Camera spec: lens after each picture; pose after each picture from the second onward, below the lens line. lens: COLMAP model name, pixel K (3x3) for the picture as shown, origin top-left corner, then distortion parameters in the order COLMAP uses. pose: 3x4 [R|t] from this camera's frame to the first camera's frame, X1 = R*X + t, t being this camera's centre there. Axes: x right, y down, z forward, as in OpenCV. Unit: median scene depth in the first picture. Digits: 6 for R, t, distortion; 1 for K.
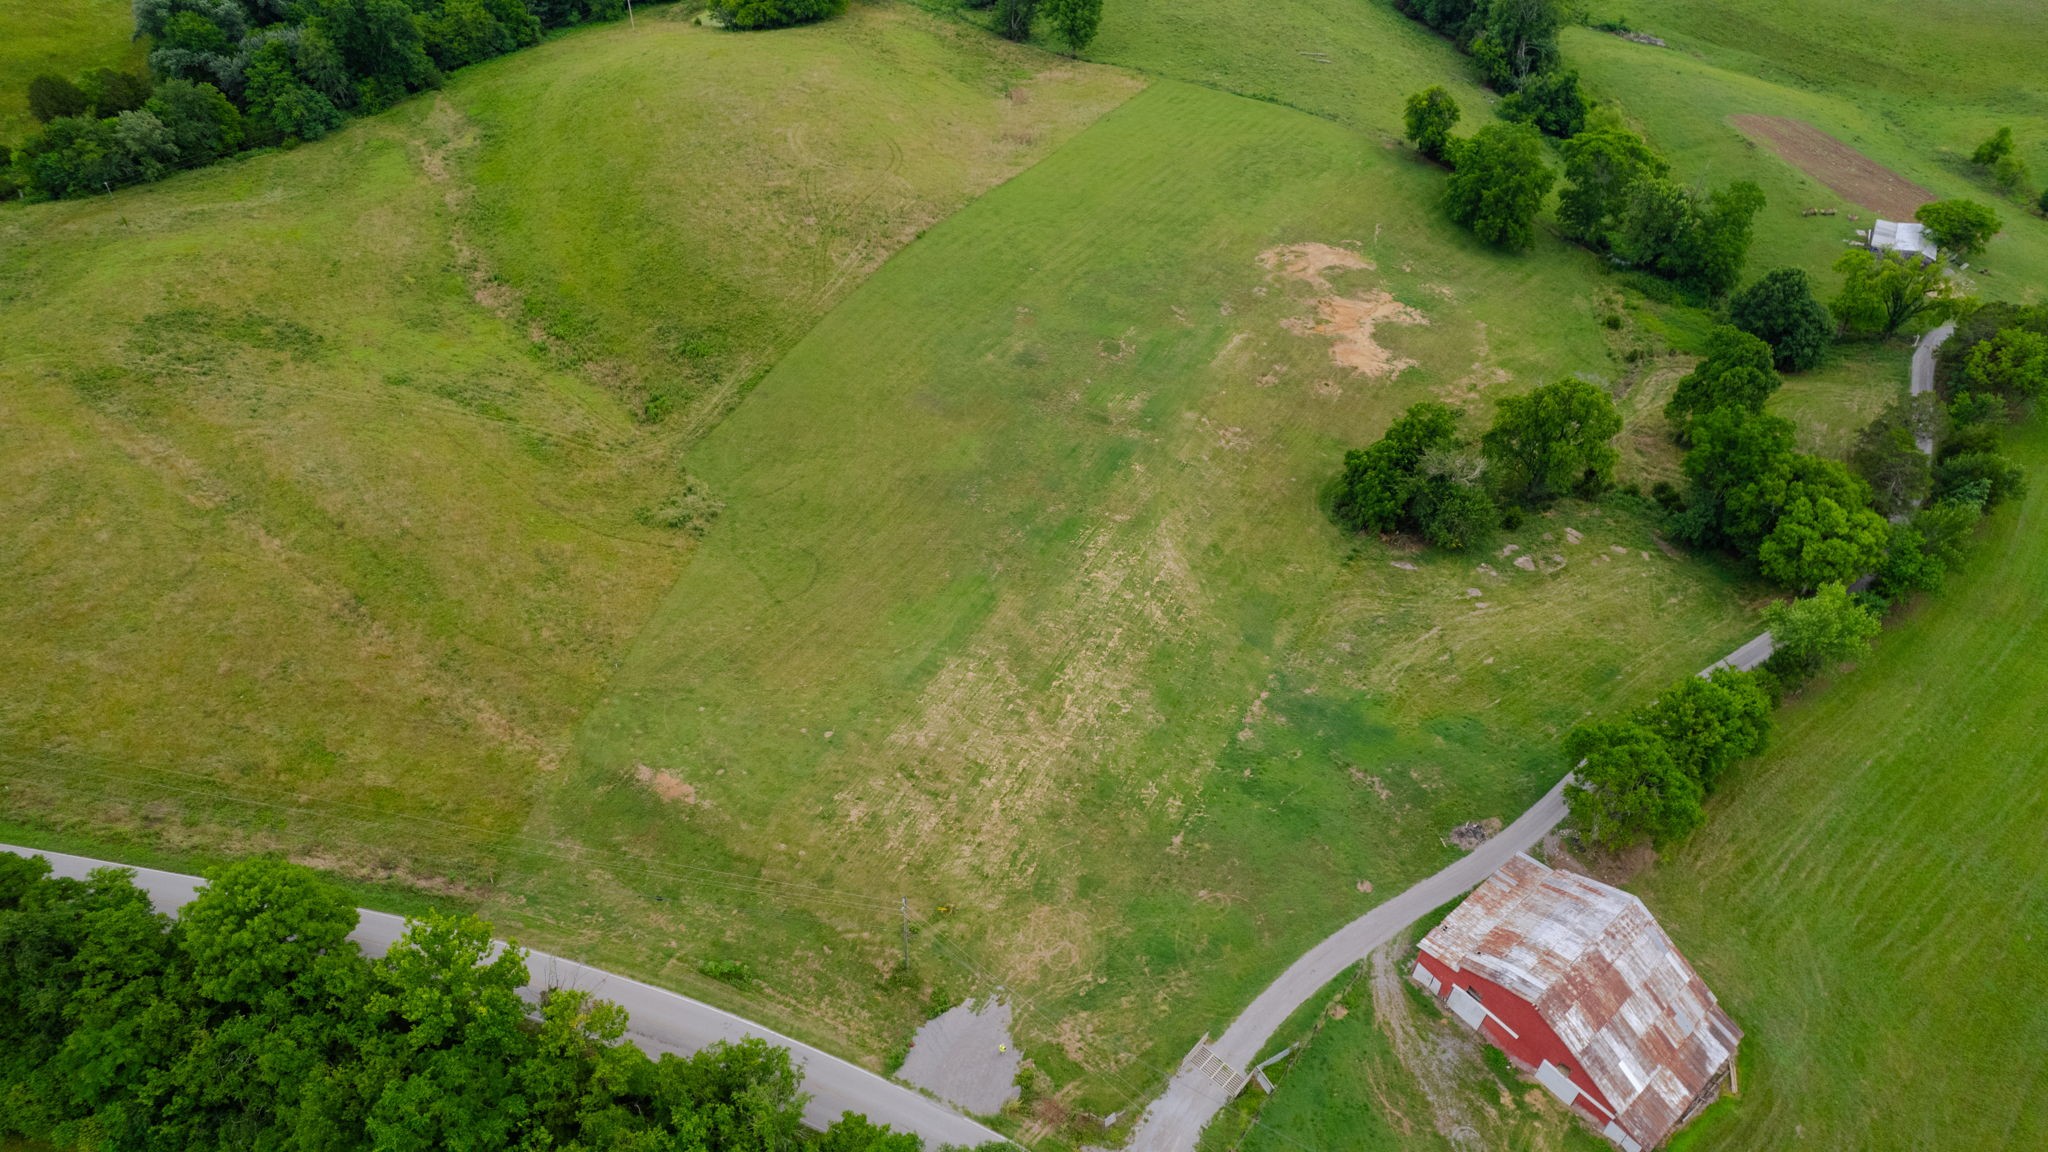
lens RADIAL K [[1309.8, 0, 1027.7], [0, 1309.8, 580.3], [0, 0, 1]] dist [-0.075858, 0.066367]
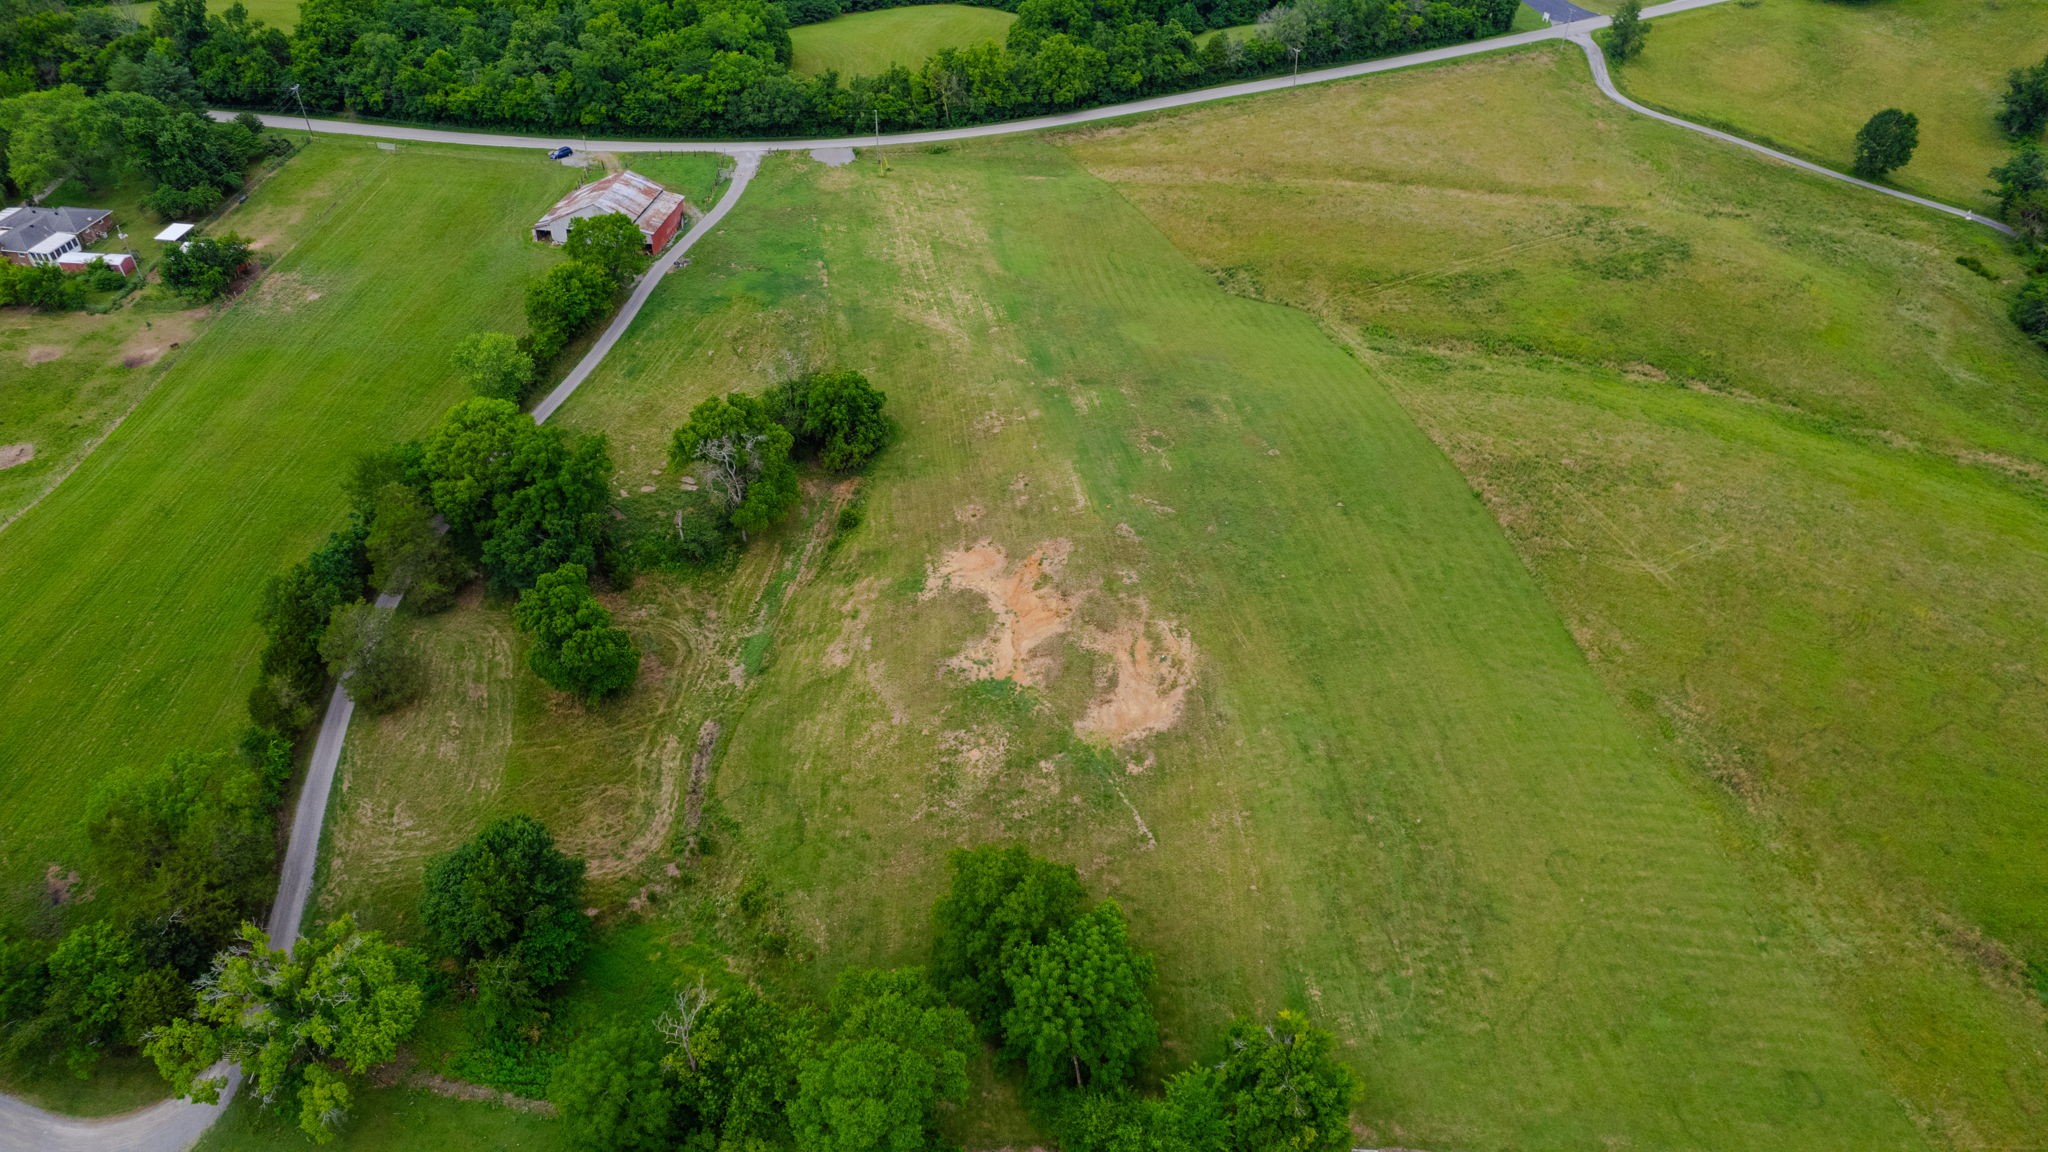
lens RADIAL K [[1309.8, 0, 1027.7], [0, 1309.8, 580.3], [0, 0, 1]] dist [-0.075858, 0.066367]
pose [[-0.758411, 0.367291, -0.538432, 0.930923], [-0.487227, 0.229228, 0.842653, -1.227277], [0.432923, 0.901417, 0.005105, 1.336918]]
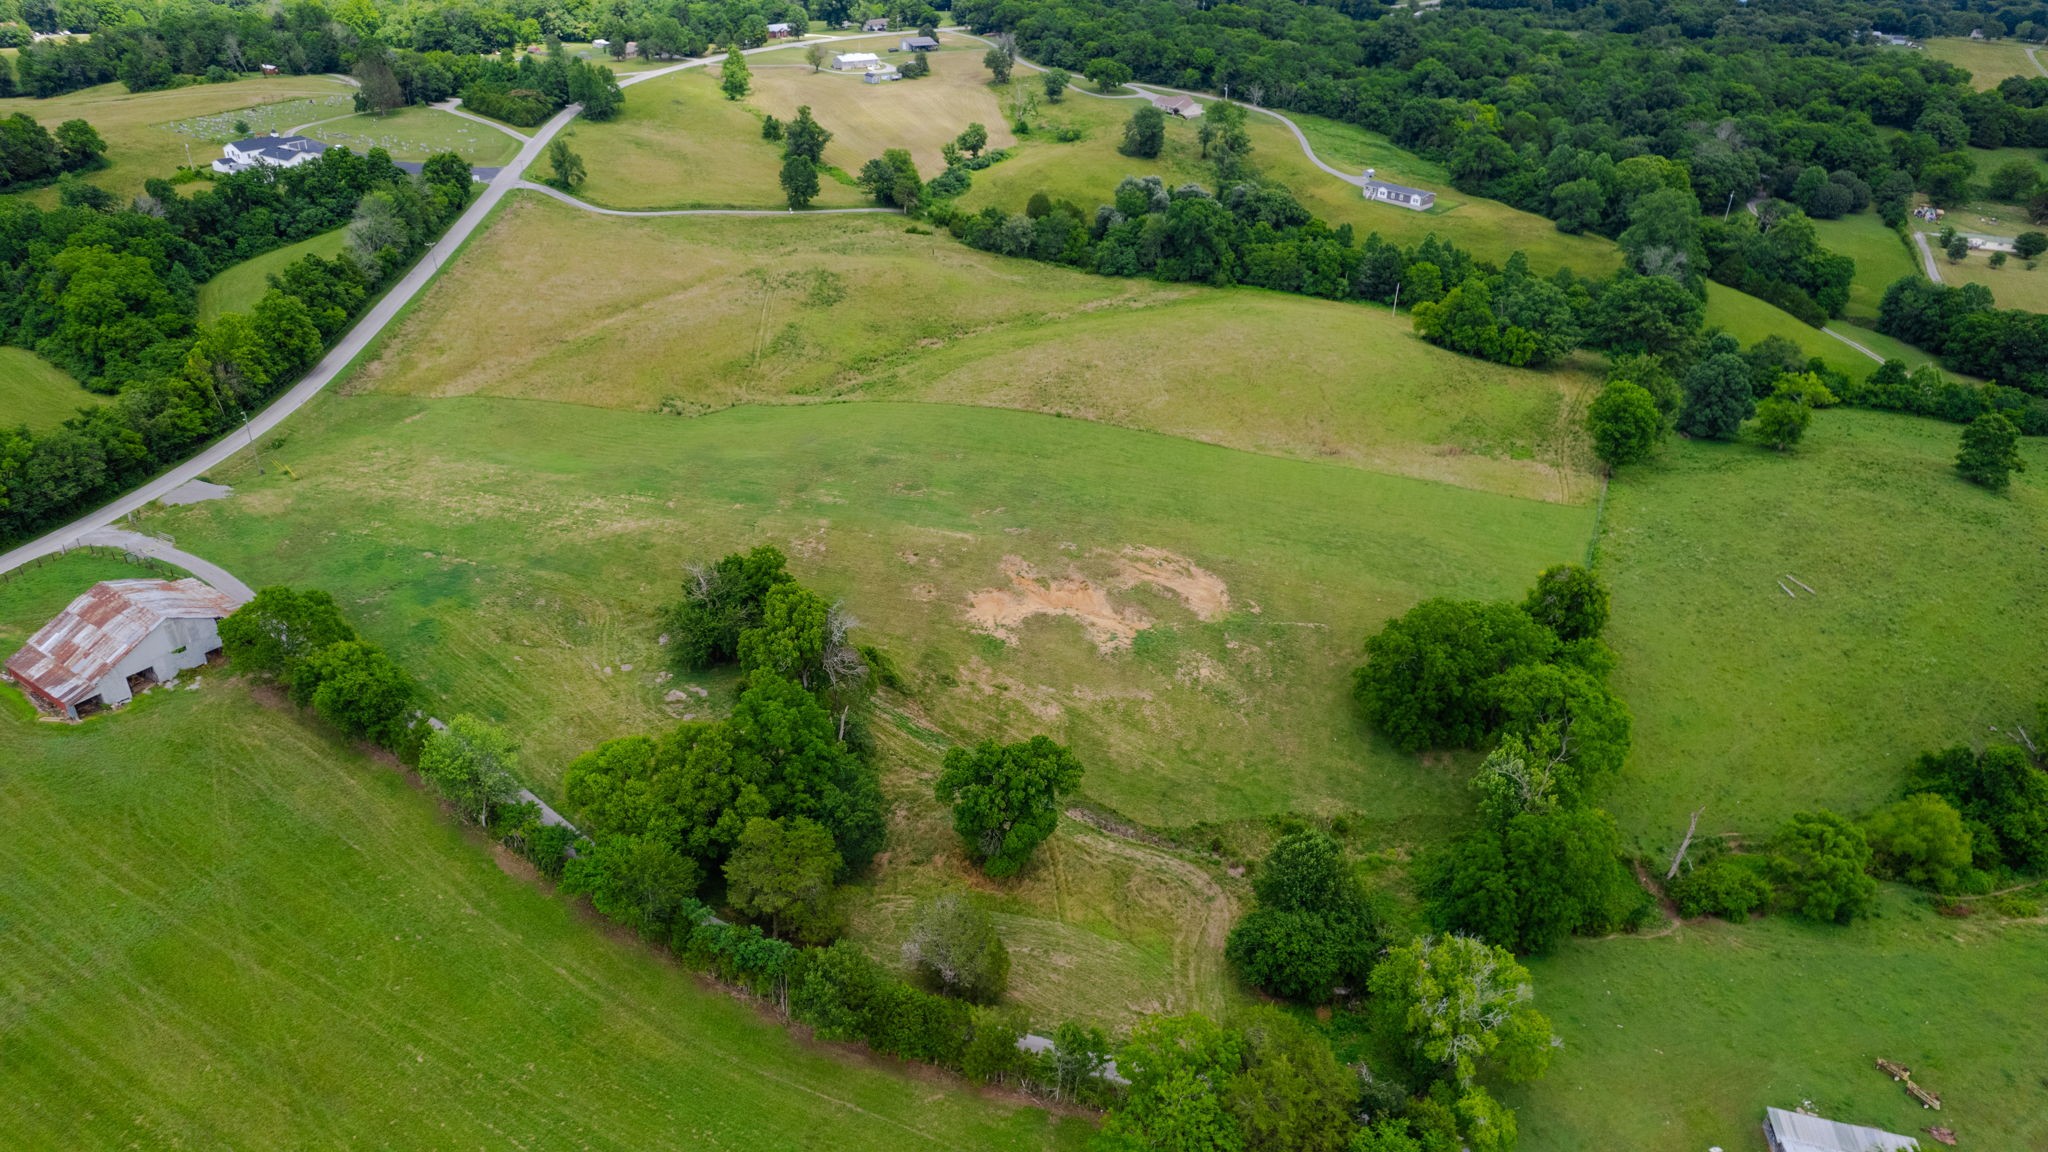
lens RADIAL K [[1322.8, 0, 1031.0], [0, 1322.8, 568.4], [0, 0, 1]] dist [-0.077721, 0.068238]
pose [[0.299257, 0.436592, -0.848430, 1.418934], [-0.666530, 0.731919, 0.141540, -0.458535], [0.682777, 0.523147, 0.510033, 0.657817]]
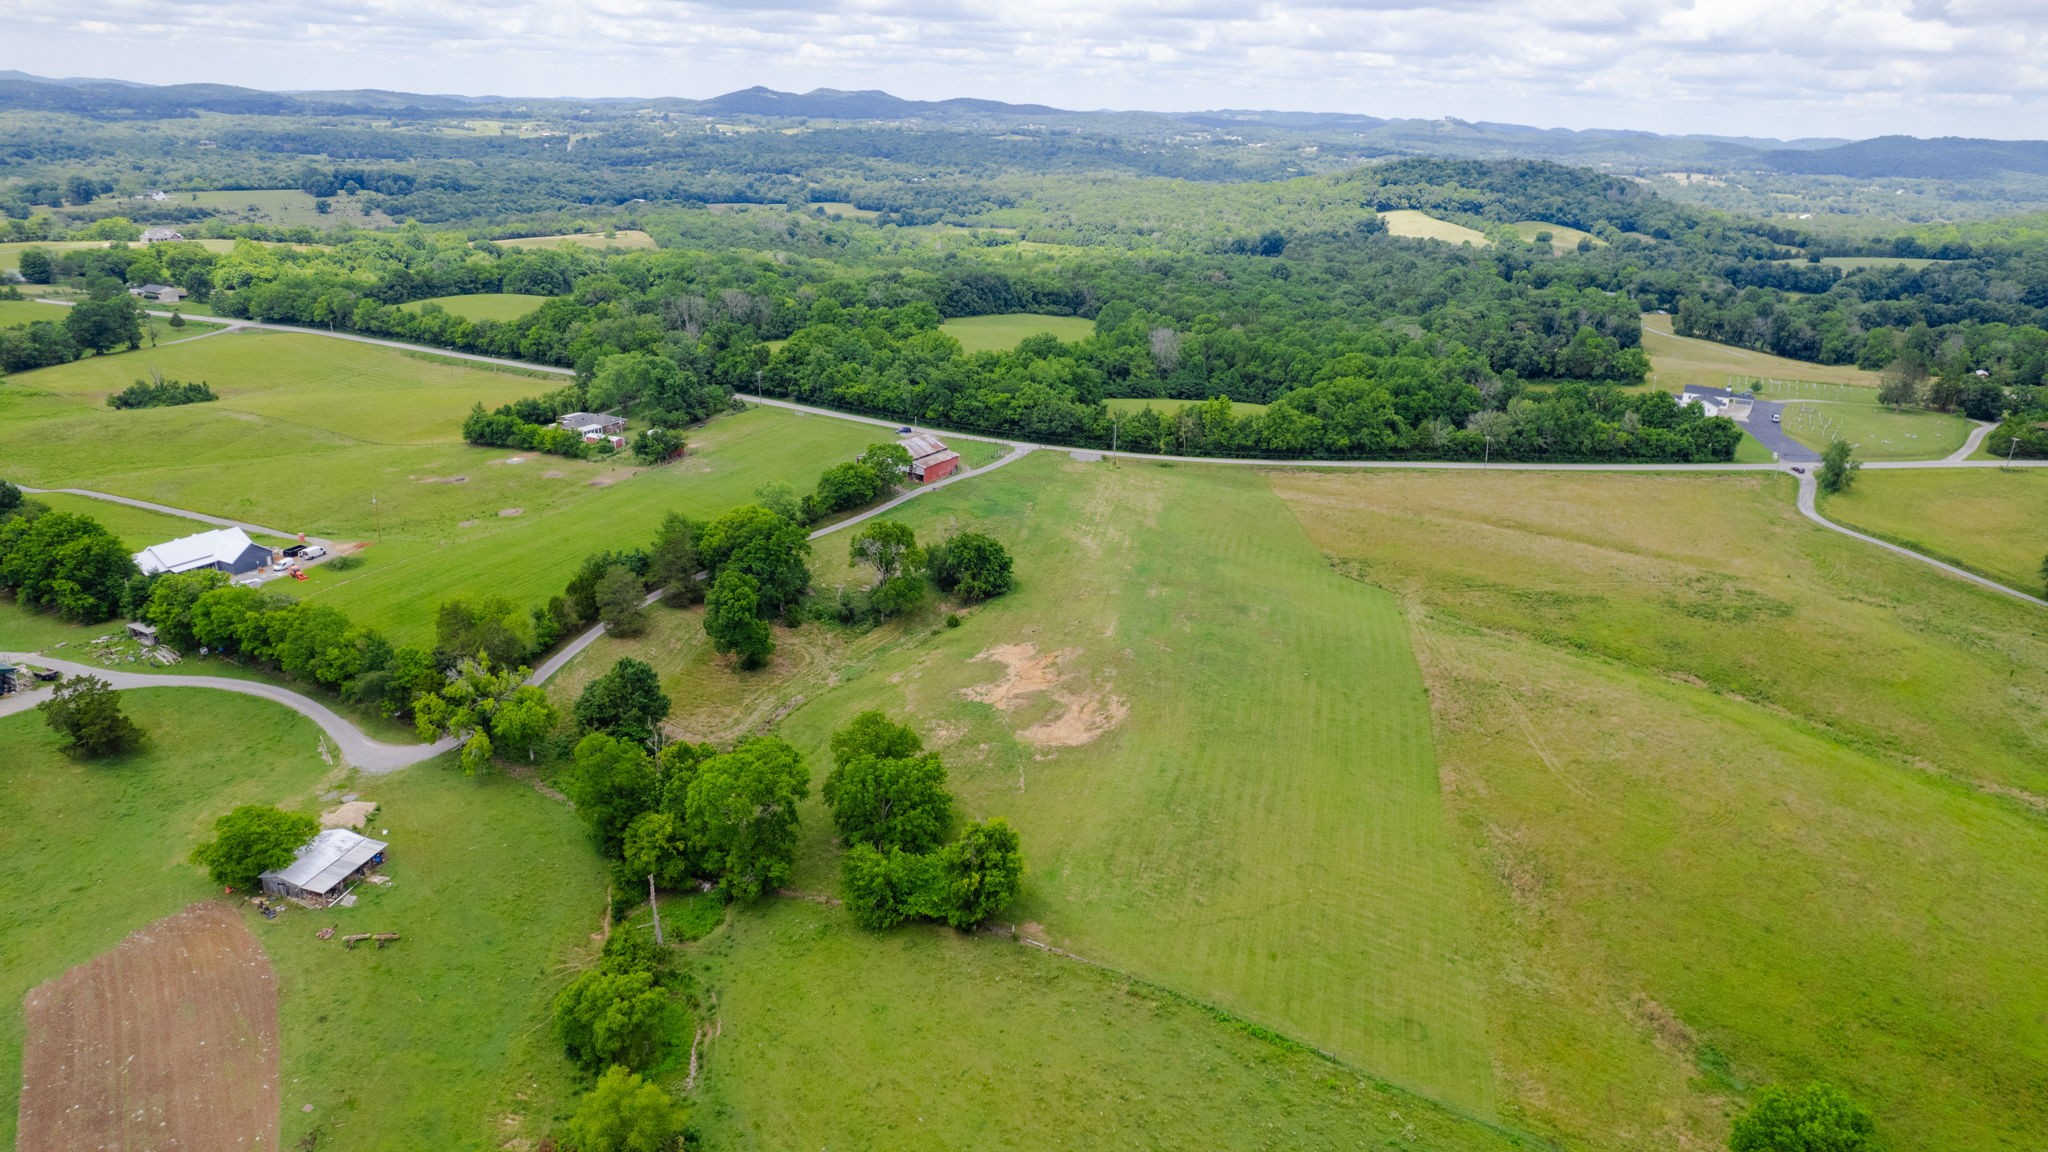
lens RADIAL K [[1309.8, 0, 1027.7], [0, 1309.8, 580.3], [0, 0, 1]] dist [-0.075858, 0.066367]
pose [[-0.951273, 0.030930, -0.306795, 0.818390], [-0.258828, 0.460684, 0.848987, -1.664067], [0.167595, 0.887025, -0.430231, 1.938732]]
